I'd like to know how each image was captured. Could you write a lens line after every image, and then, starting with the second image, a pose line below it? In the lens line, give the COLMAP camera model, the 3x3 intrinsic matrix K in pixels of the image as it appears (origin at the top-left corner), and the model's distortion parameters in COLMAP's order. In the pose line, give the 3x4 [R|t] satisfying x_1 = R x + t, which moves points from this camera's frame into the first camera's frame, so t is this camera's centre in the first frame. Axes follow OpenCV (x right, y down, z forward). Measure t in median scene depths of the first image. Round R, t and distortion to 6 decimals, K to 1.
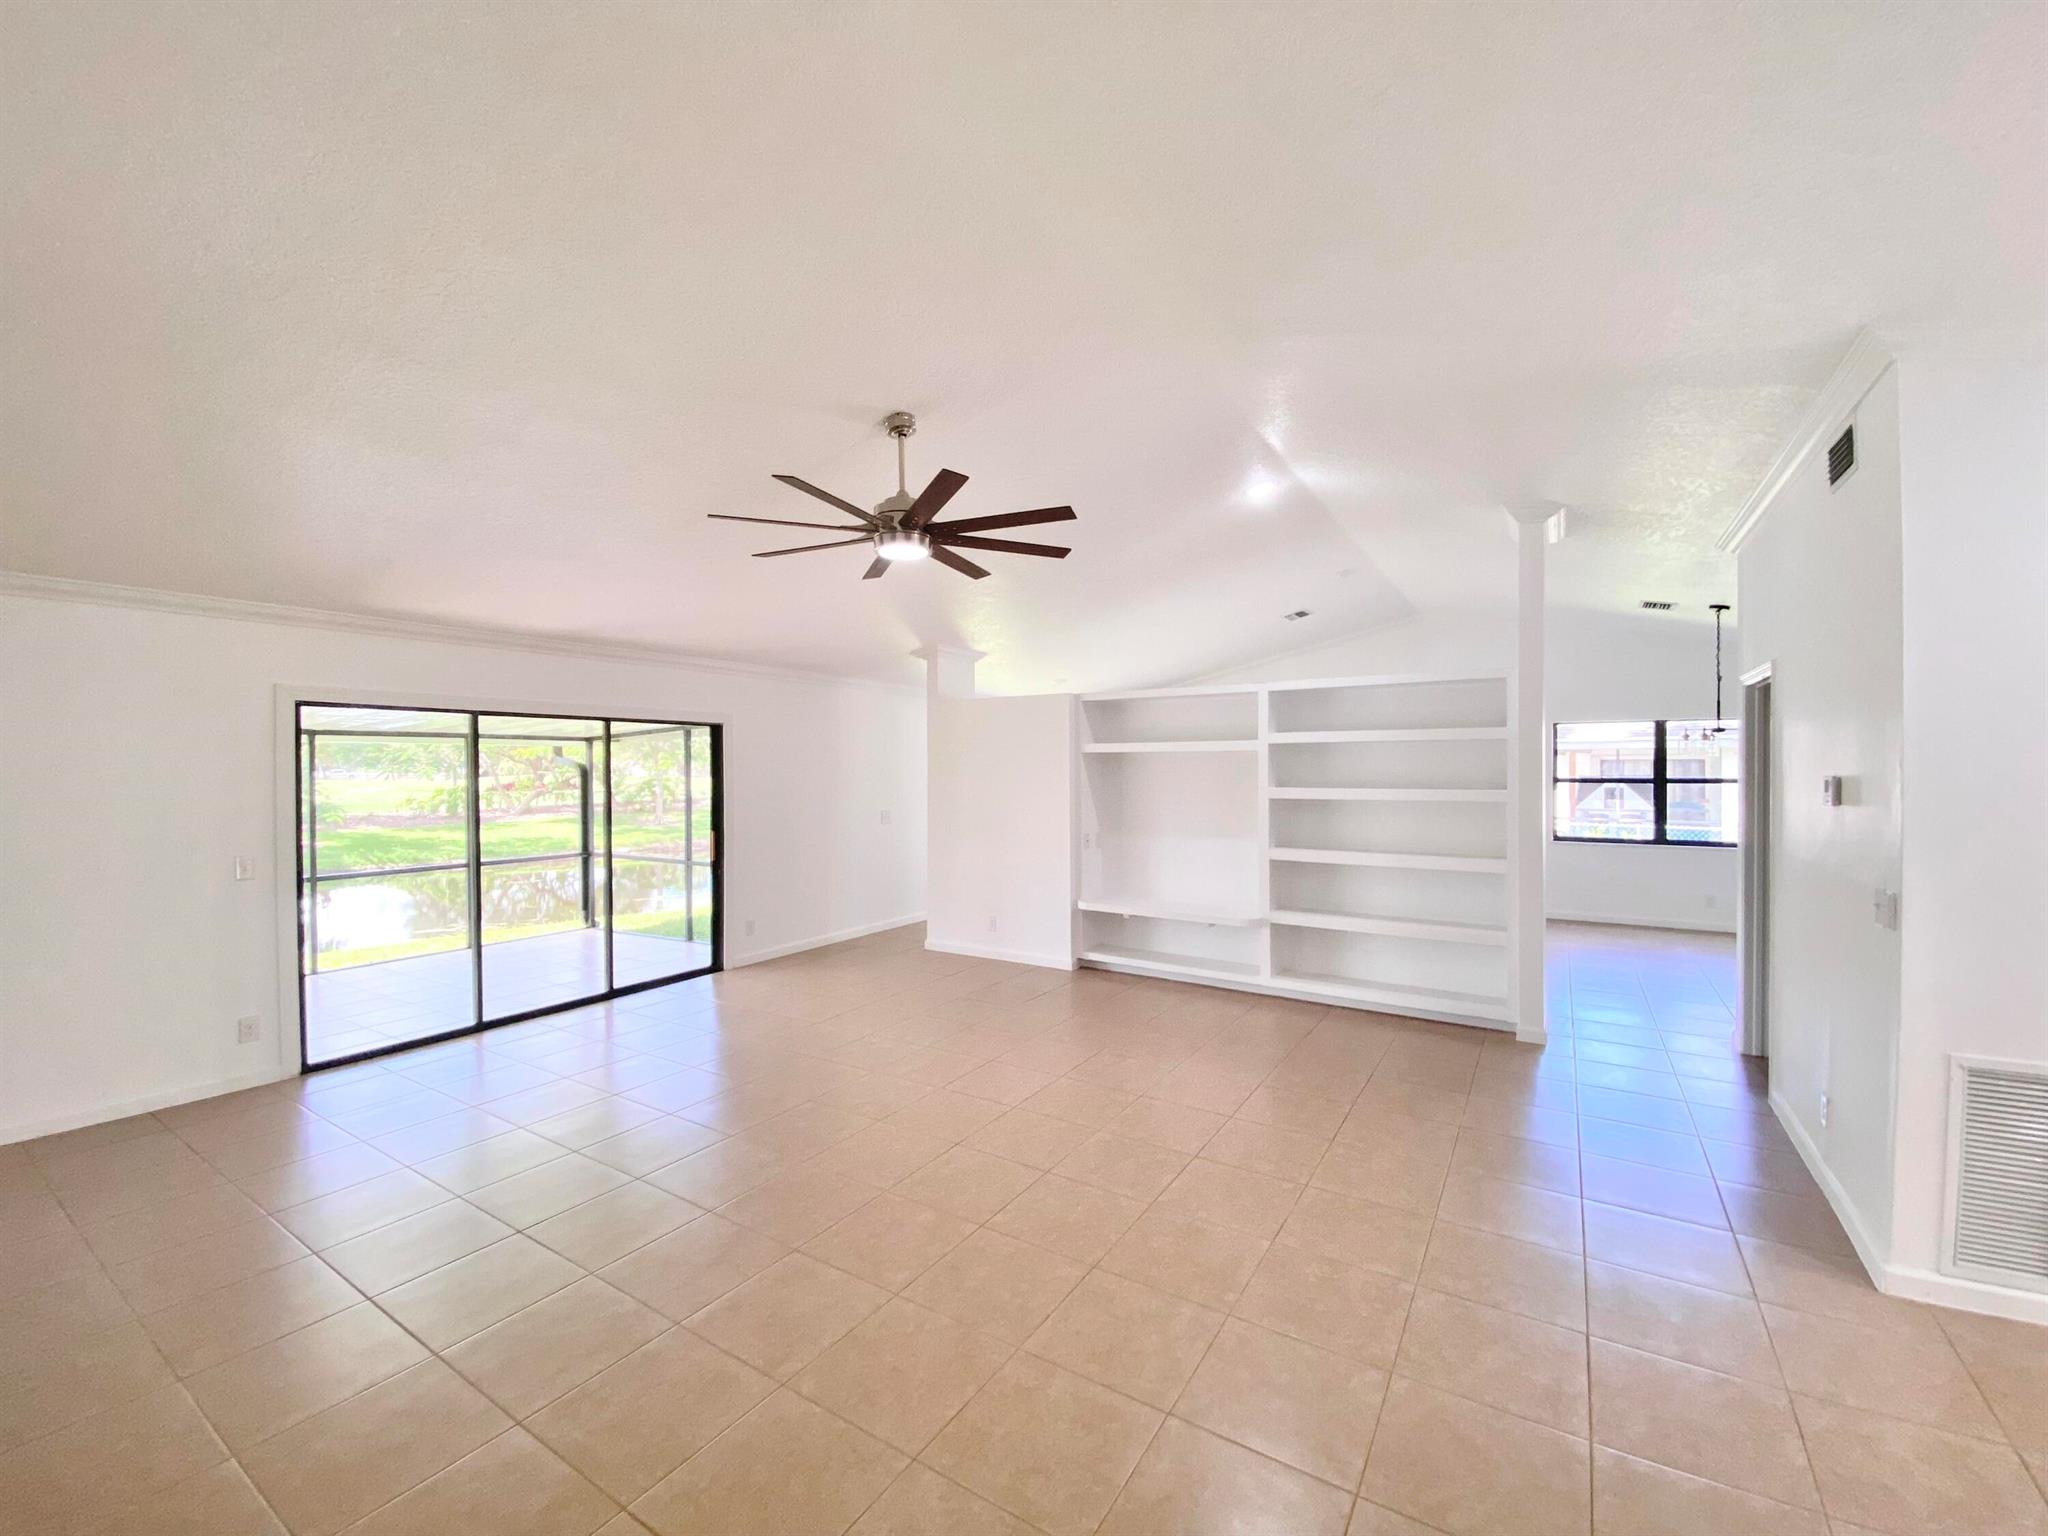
lens RADIAL K [[831.6, 0, 1026.1], [0, 831.6, 778.0], [0, 0, 1]] dist [0.060252, -0.042673]
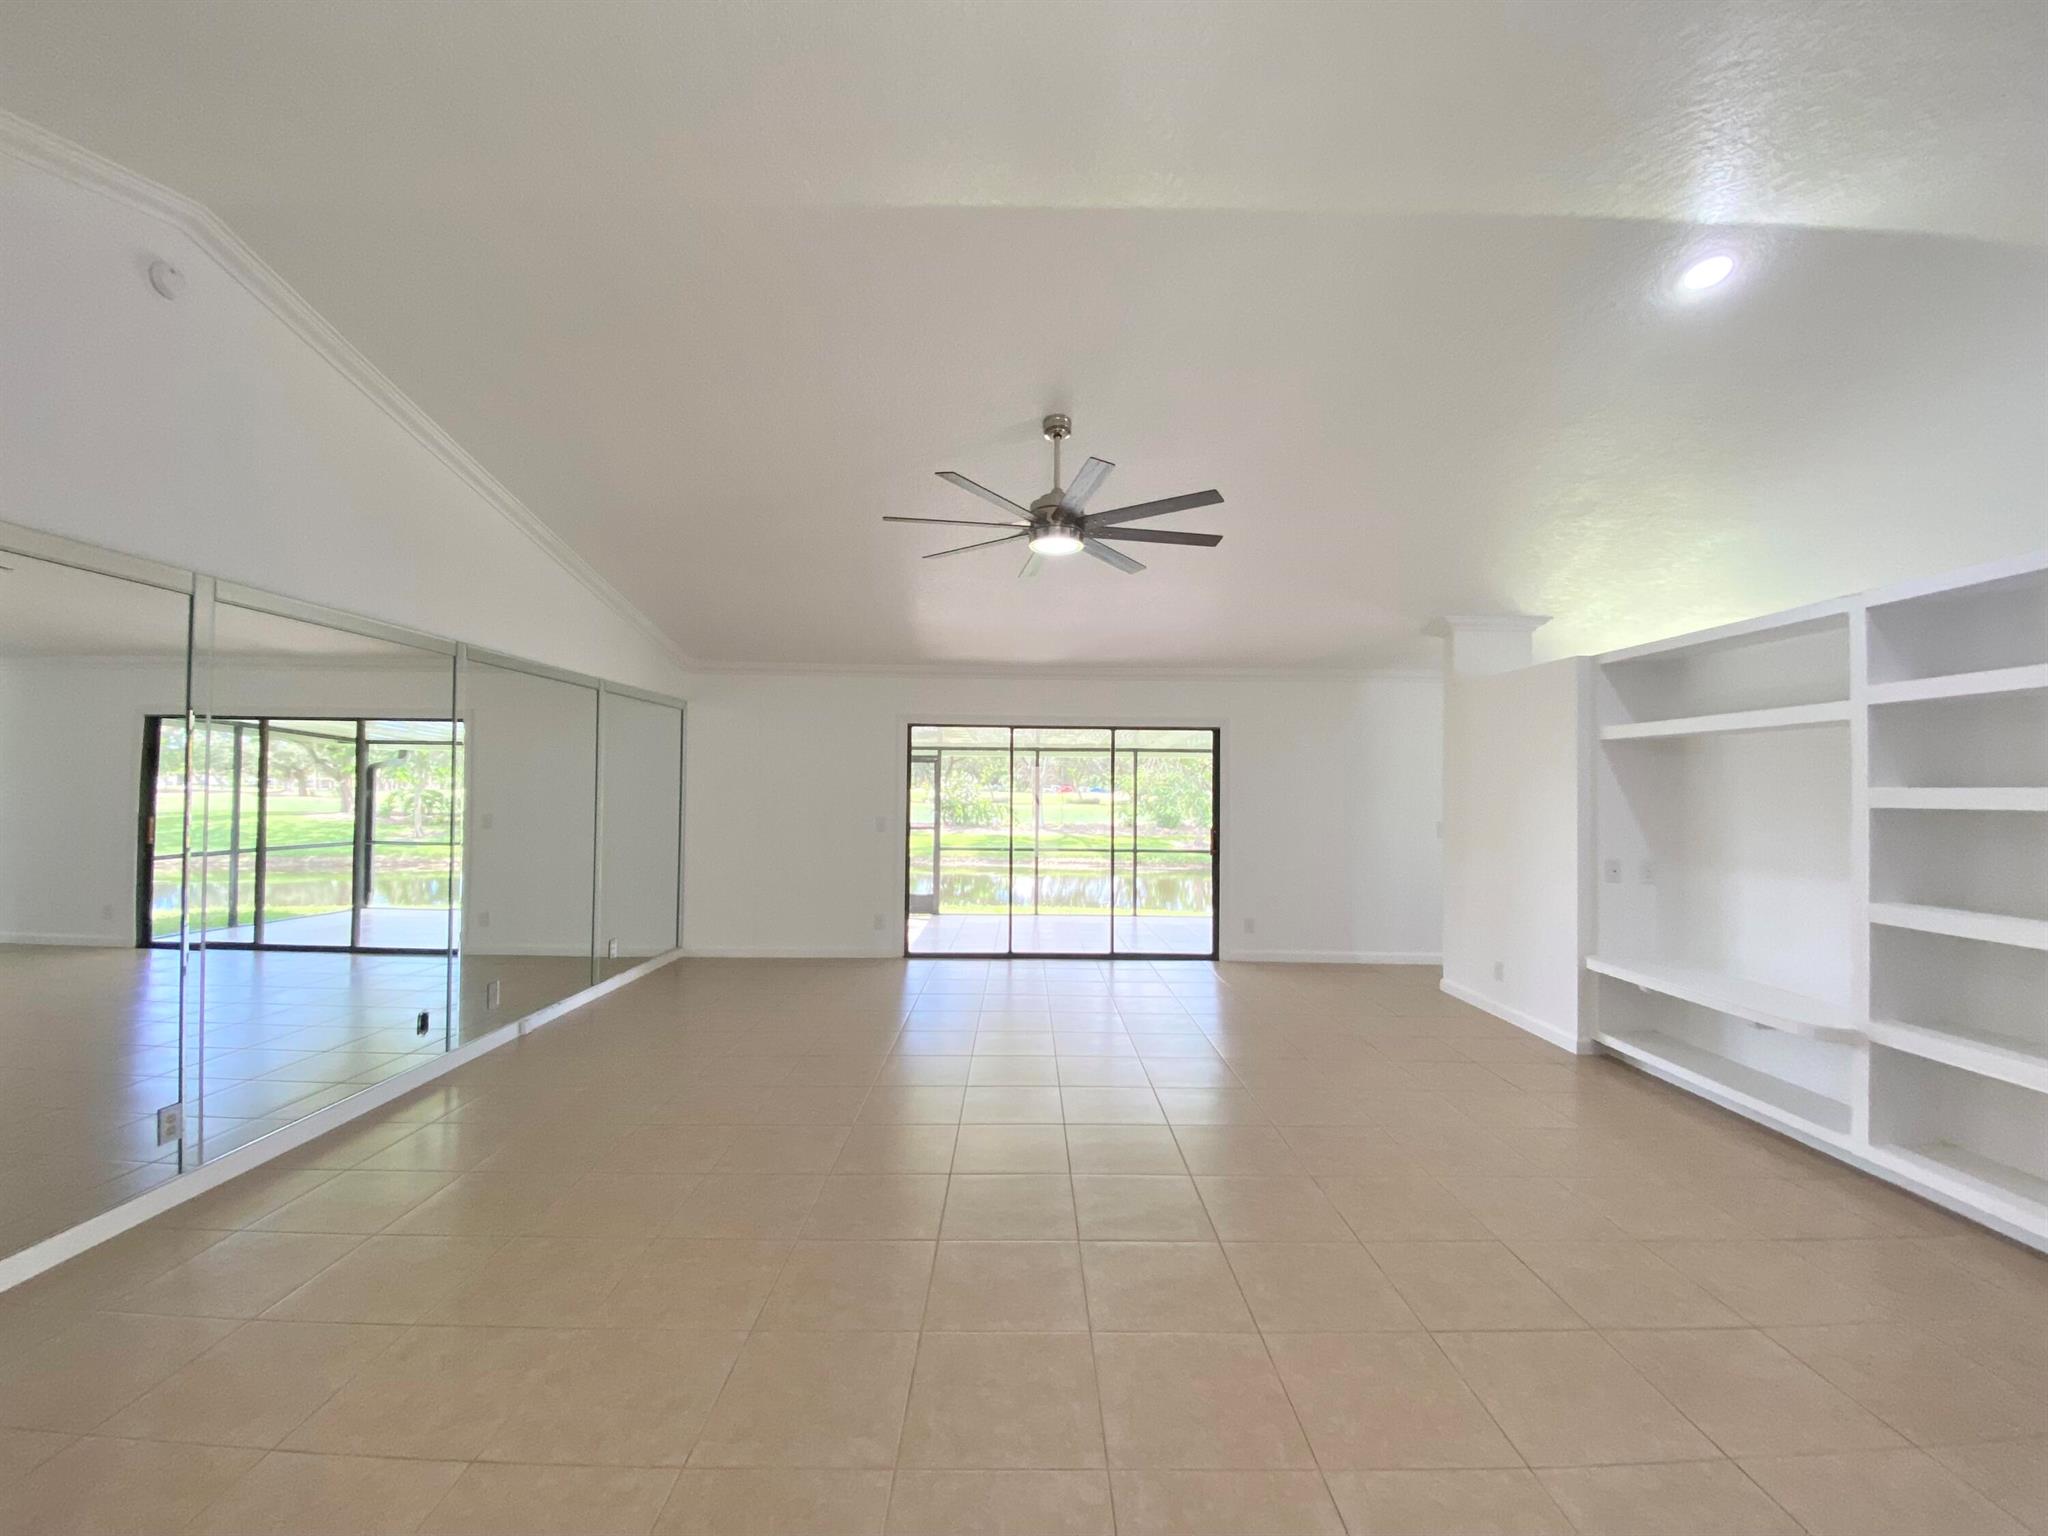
lens RADIAL K [[831.6, 0, 1026.1], [0, 831.6, 778.0], [0, 0, 1]] dist [0.060252, -0.042673]
pose [[0.544111, -0.002626, -0.839009, 0.393988], [-0.022504, 0.999590, -0.017723, 0.024099], [0.838712, 0.028524, 0.543828, 0.225344]]
